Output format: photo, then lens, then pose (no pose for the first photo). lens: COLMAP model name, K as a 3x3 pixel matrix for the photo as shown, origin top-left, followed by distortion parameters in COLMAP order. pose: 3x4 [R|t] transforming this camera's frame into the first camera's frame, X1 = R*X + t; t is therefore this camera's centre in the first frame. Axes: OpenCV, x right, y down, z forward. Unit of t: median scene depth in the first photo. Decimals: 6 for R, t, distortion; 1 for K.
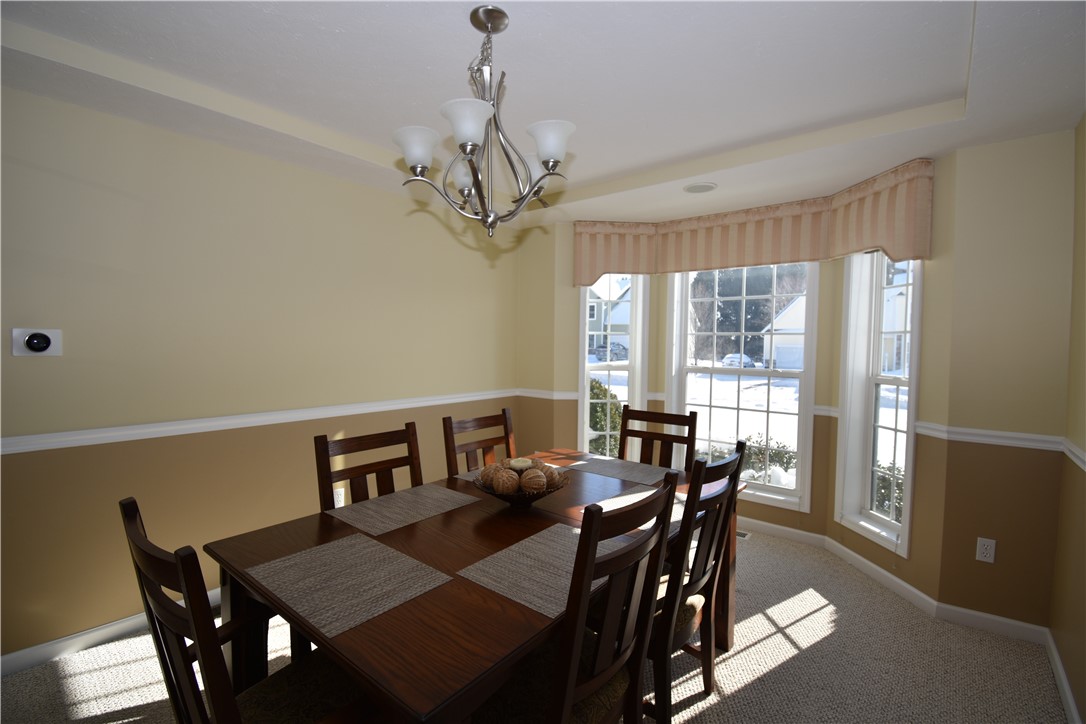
lens RADIAL K [[480.8, 0, 545.6], [0, 480.8, 364.3], [0, 0, 1]] dist [0.024857, -0.028973]
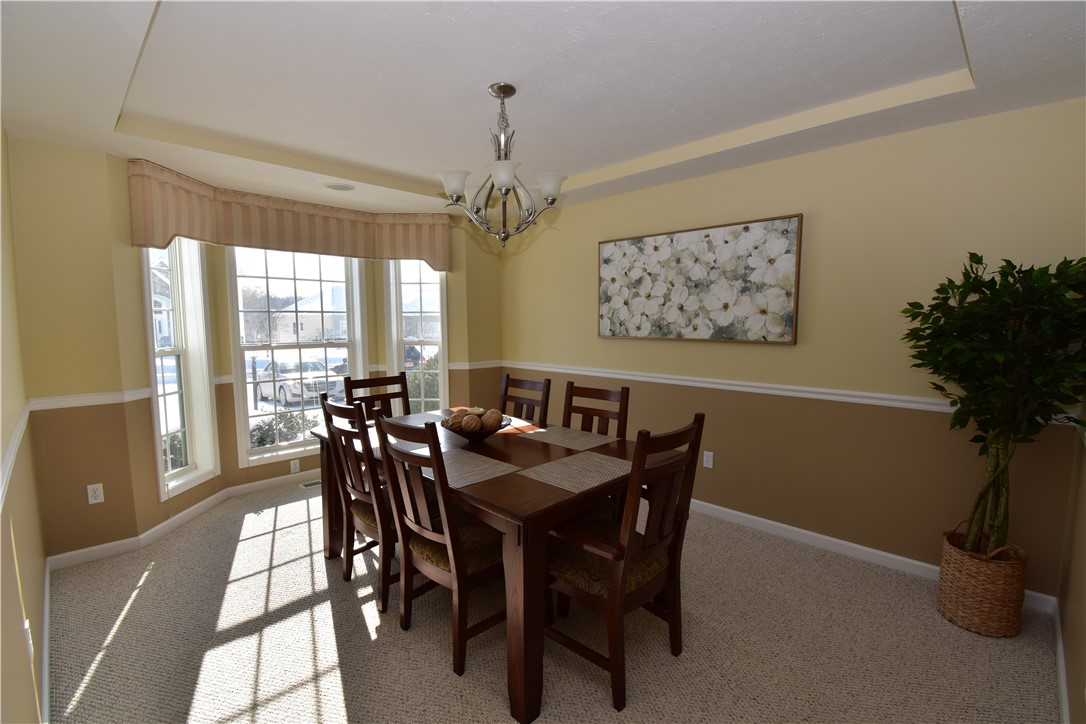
lens RADIAL K [[480.8, 0, 545.6], [0, 480.8, 364.3], [0, 0, 1]] dist [0.024857, -0.028973]
pose [[0.082763, -0.098660, 0.991674, -0.912085], [0.055661, 0.993992, 0.094245, -0.023590], [-0.995014, 0.047398, 0.087757, 0.464940]]
